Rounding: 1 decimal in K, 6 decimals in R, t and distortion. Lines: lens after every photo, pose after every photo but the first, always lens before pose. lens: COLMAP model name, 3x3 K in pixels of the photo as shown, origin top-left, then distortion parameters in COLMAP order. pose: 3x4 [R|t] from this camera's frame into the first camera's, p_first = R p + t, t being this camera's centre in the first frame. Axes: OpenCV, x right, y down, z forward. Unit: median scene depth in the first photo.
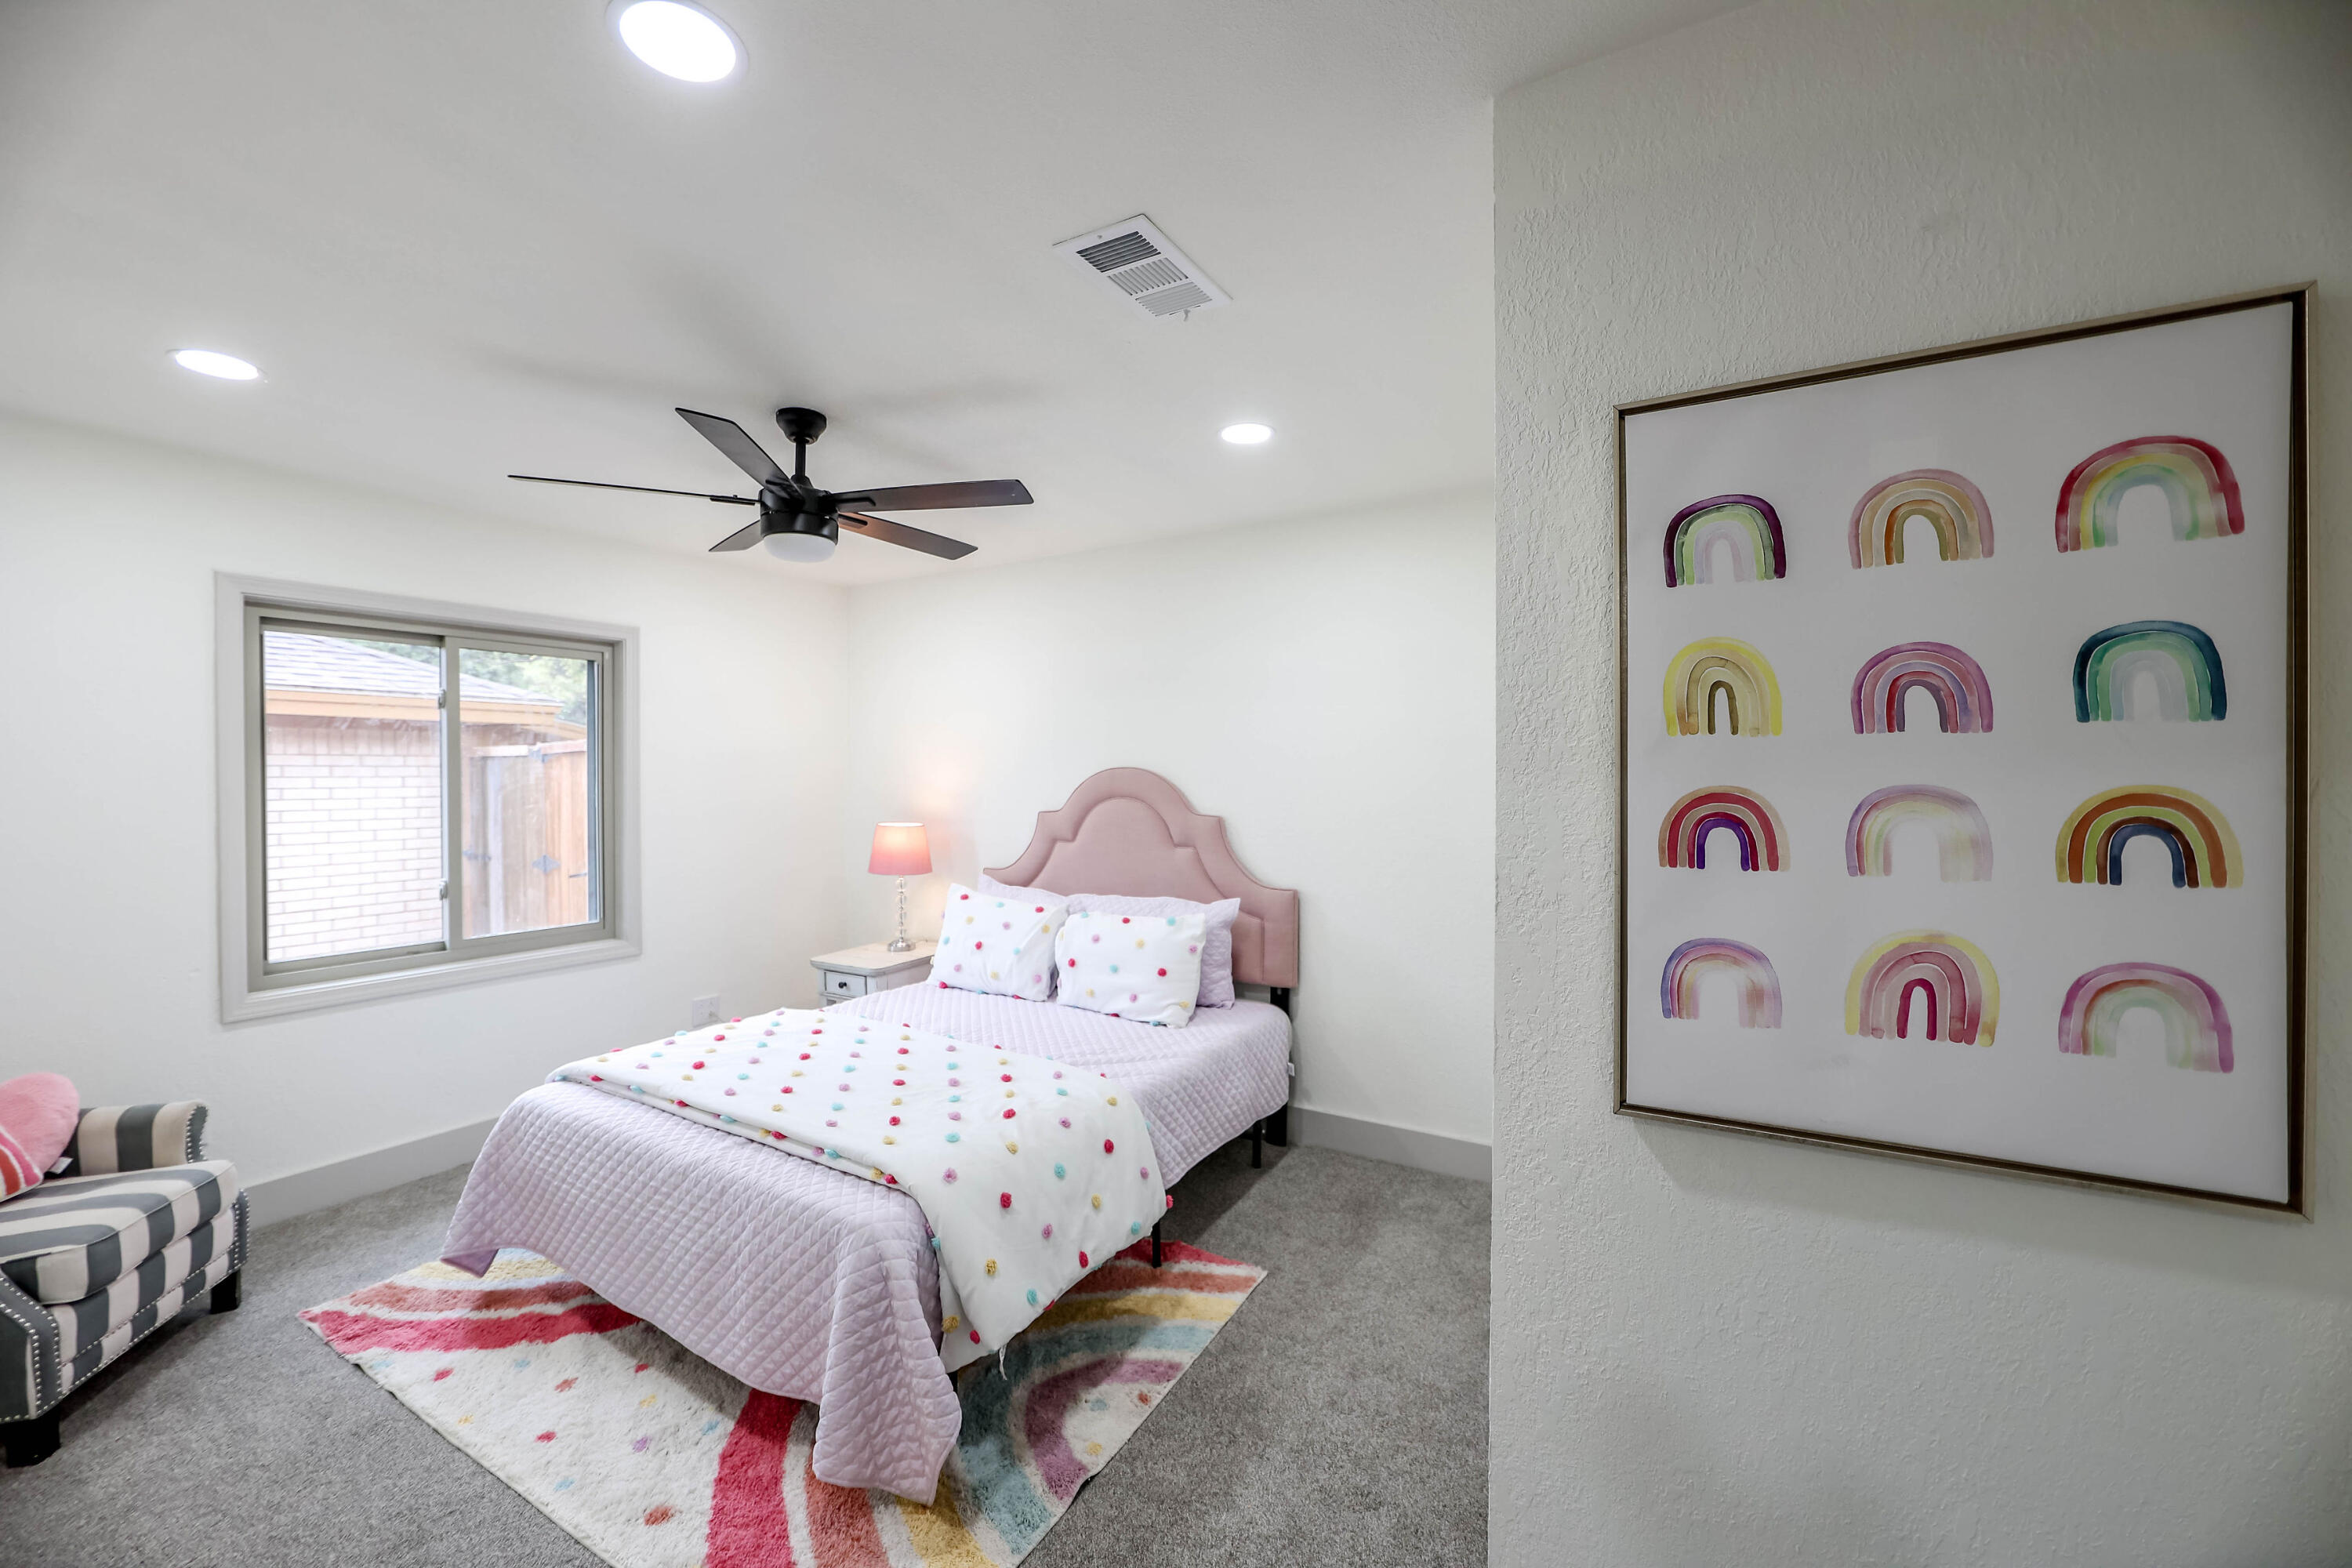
lens RADIAL K [[944.9, 0, 1160.9], [0, 944.9, 783.7], [0, 0, 1]] dist [-0.005667, 0.000533]
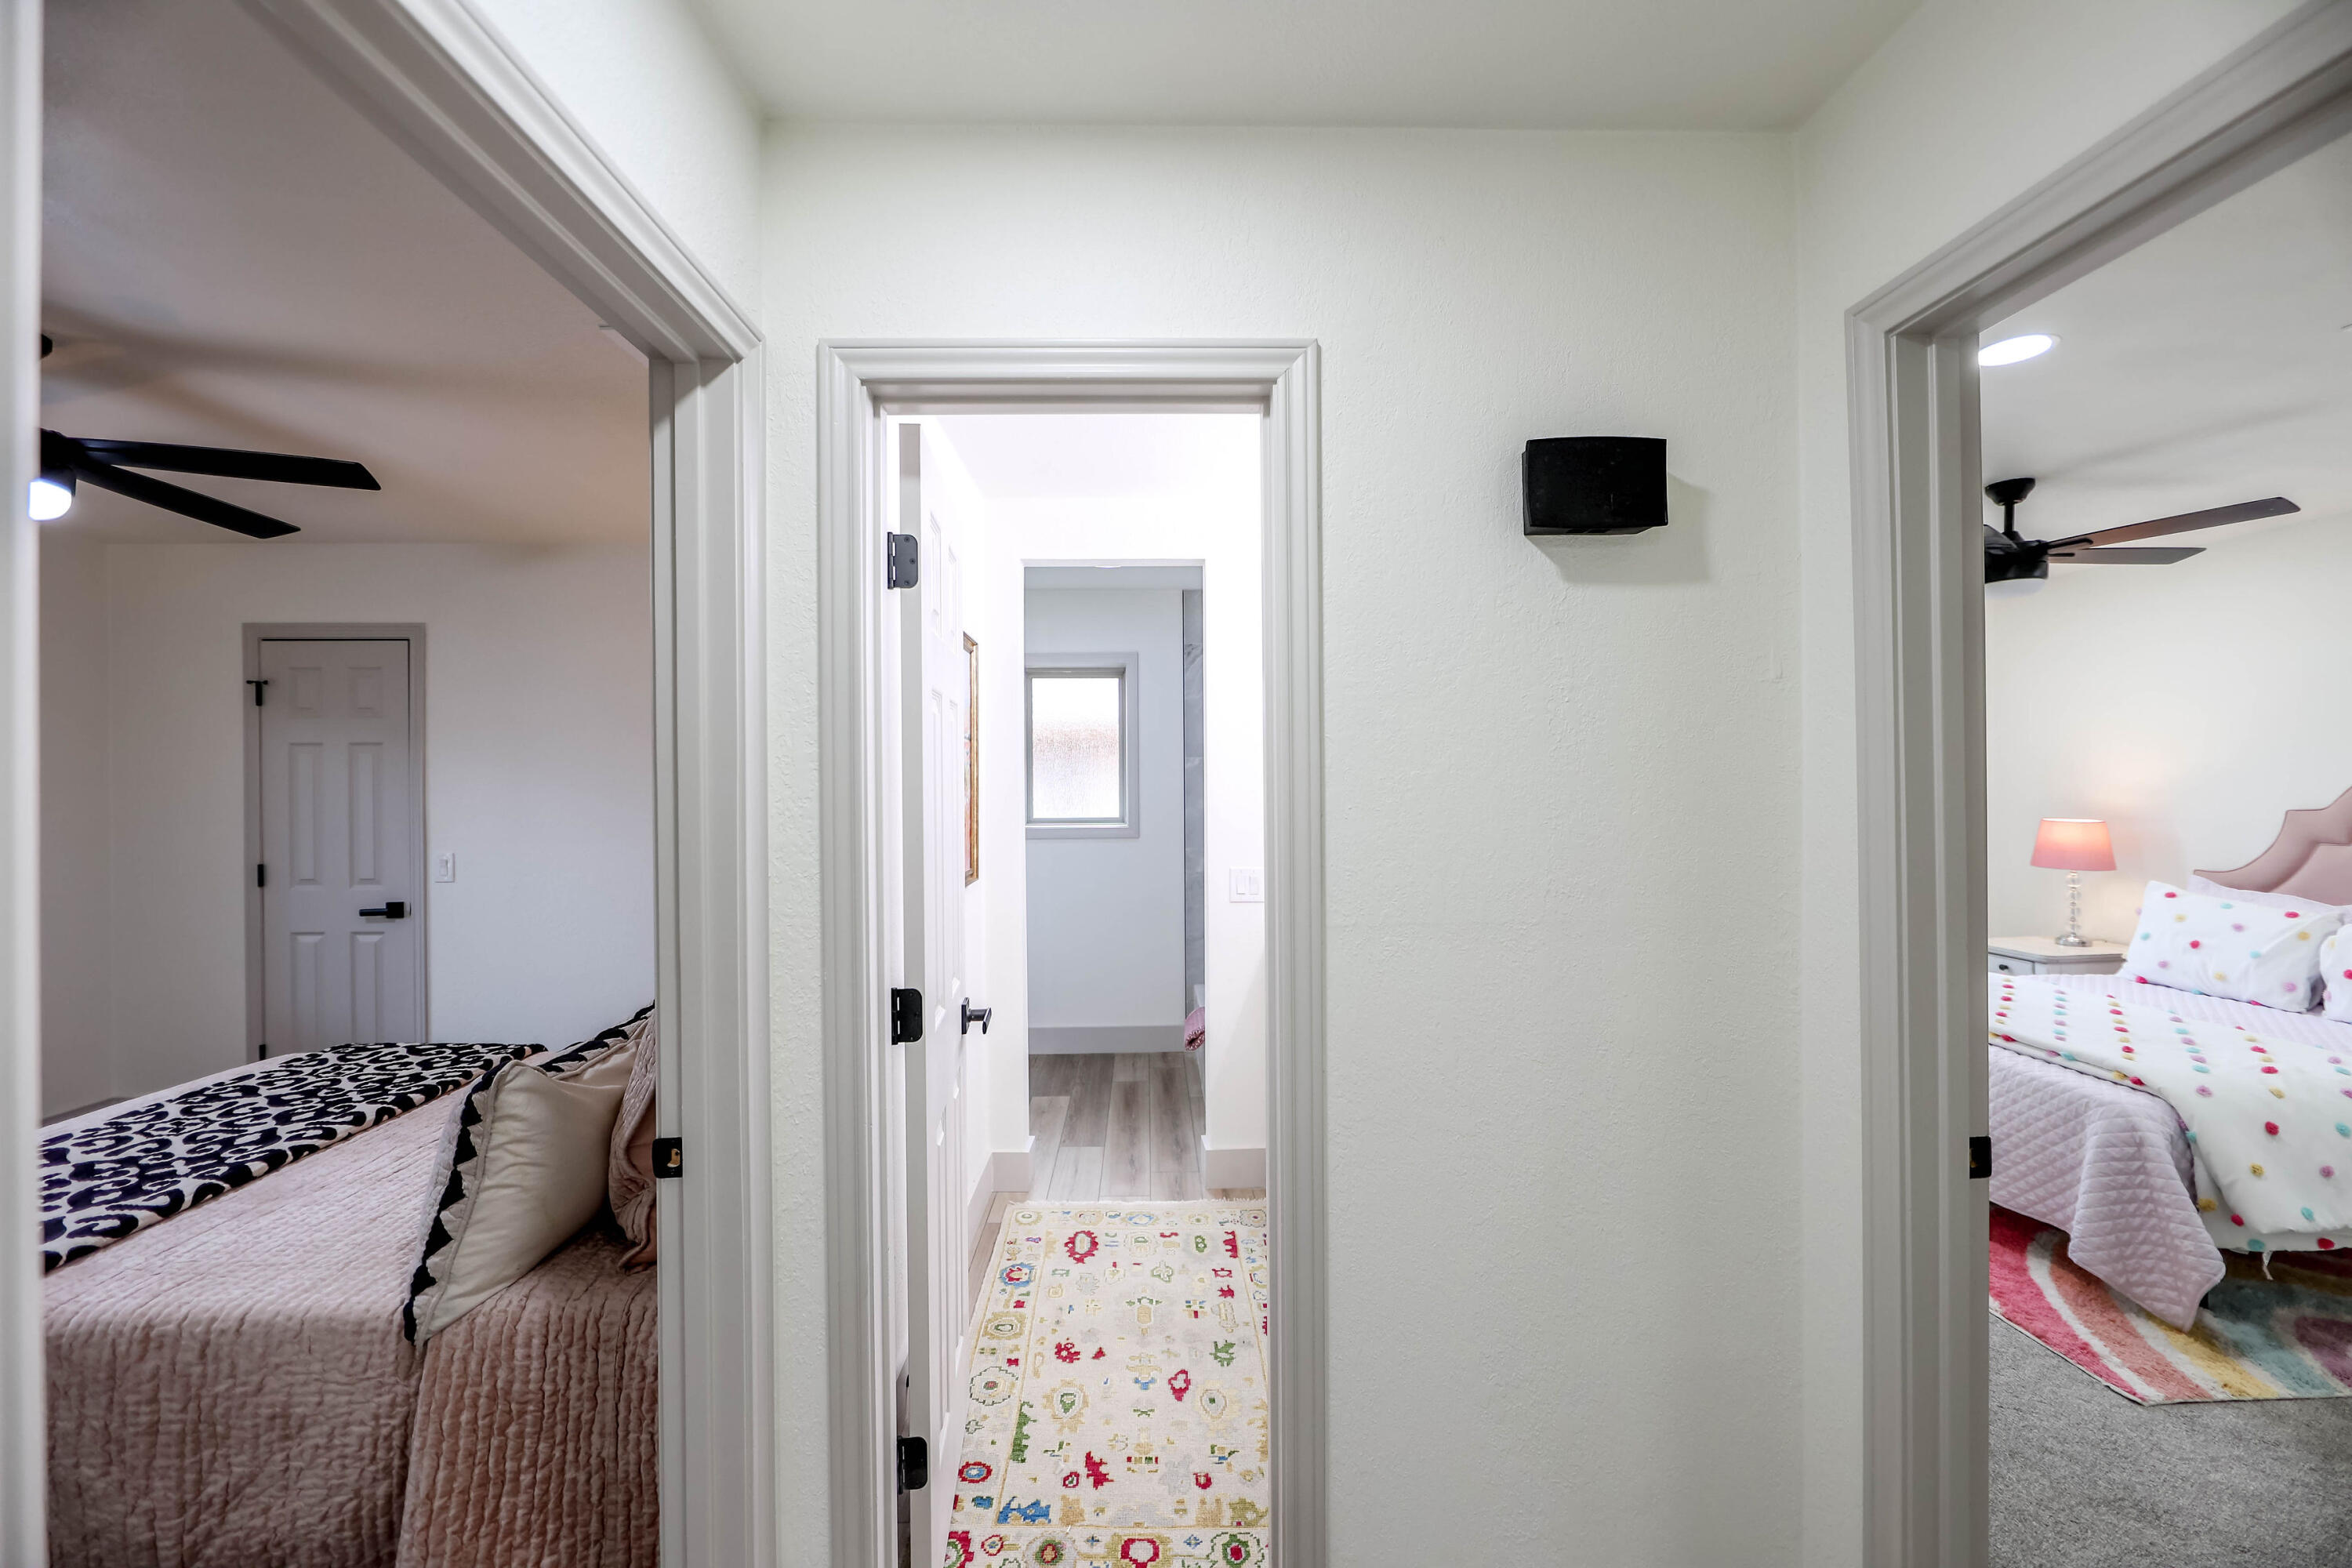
lens RADIAL K [[913.2, 0, 1176.0], [0, 913.2, 784.0], [0, 0, 1]] dist [-0.009730, 0.000749]
pose [[0.541946, -0.000655, -0.840413, 0.038454], [-0.001044, 0.999998, -0.001452, 0.017475], [0.840413, 0.001664, 0.541944, -0.754442]]
